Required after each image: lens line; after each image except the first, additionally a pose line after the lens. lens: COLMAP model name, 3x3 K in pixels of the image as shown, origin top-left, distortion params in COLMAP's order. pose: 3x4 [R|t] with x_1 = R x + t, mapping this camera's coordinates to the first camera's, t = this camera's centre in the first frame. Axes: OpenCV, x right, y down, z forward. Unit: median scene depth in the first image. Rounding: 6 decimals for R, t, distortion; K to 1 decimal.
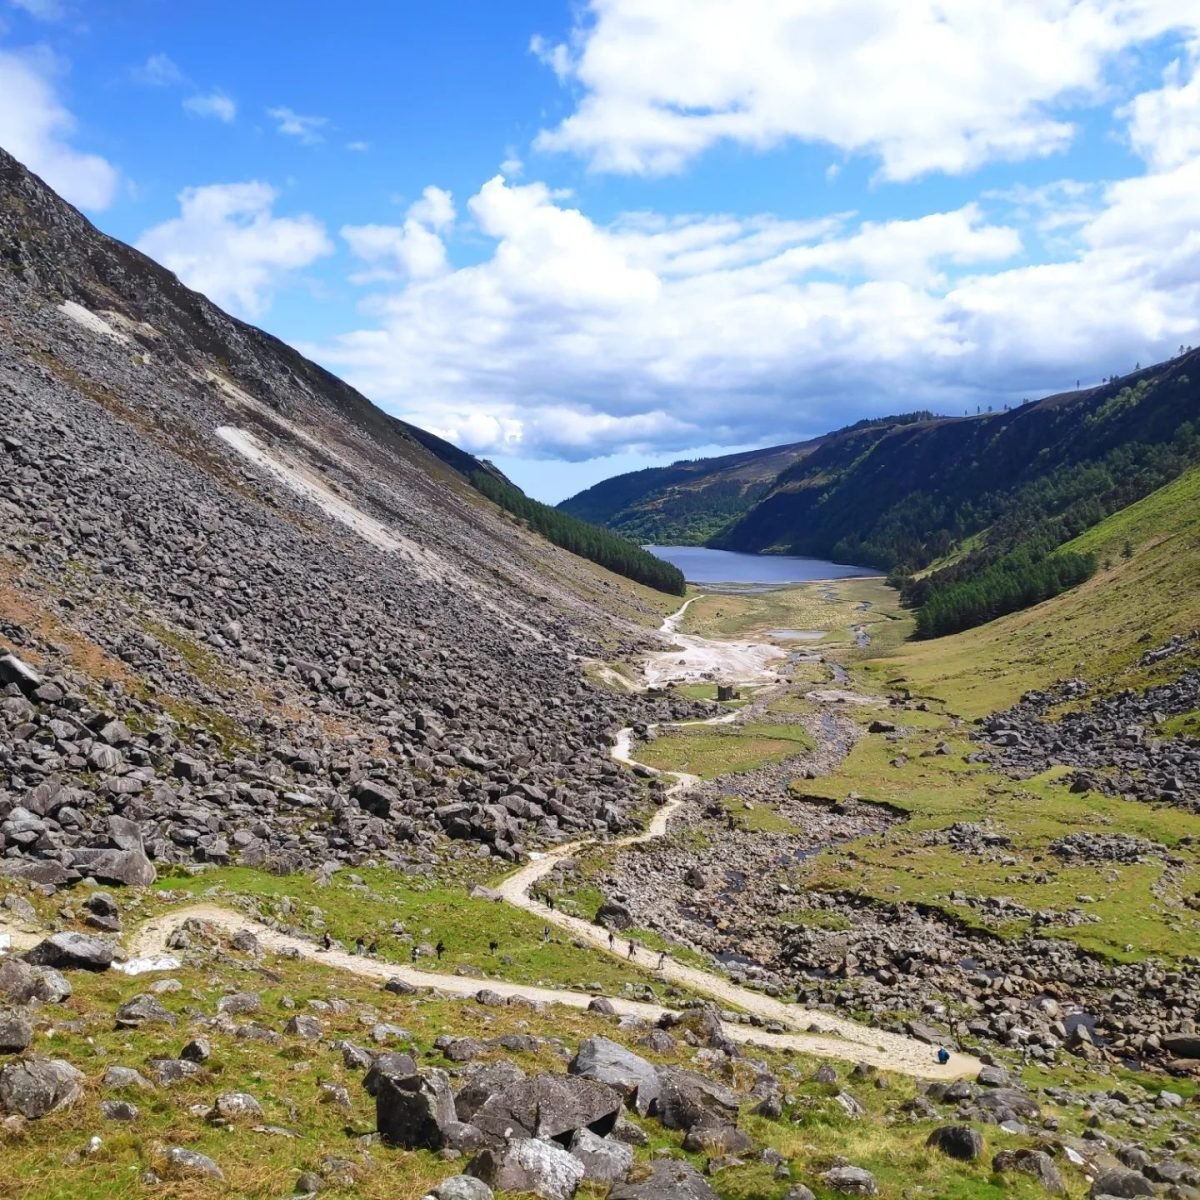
lens RADIAL K [[1117.6, 0, 598.5], [0, 1117.6, 603.3], [0, 0, 1]] dist [0.016136, 0.000000]
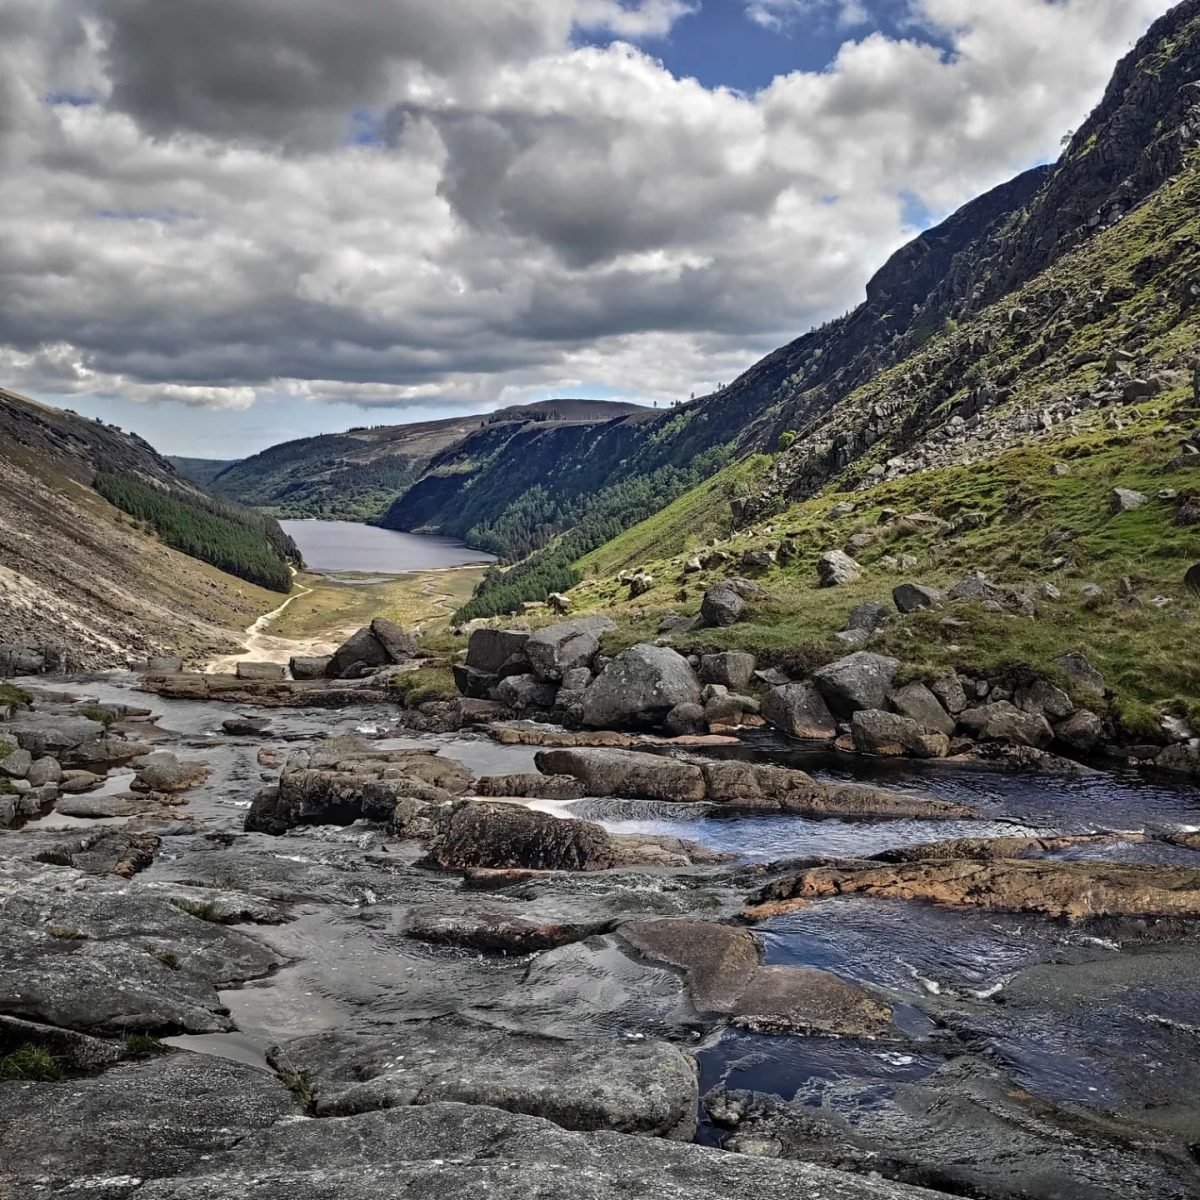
lens RADIAL K [[1117.6, 0, 601.0], [0, 1117.6, 594.7], [0, 0, 1]] dist [0.016136, 0.000000]
pose [[0.960055, -0.005454, 0.279758, 0.090095], [-0.000733, 0.999758, 0.022007, -0.044947], [-0.279810, -0.021333, 0.959818, -0.293101]]
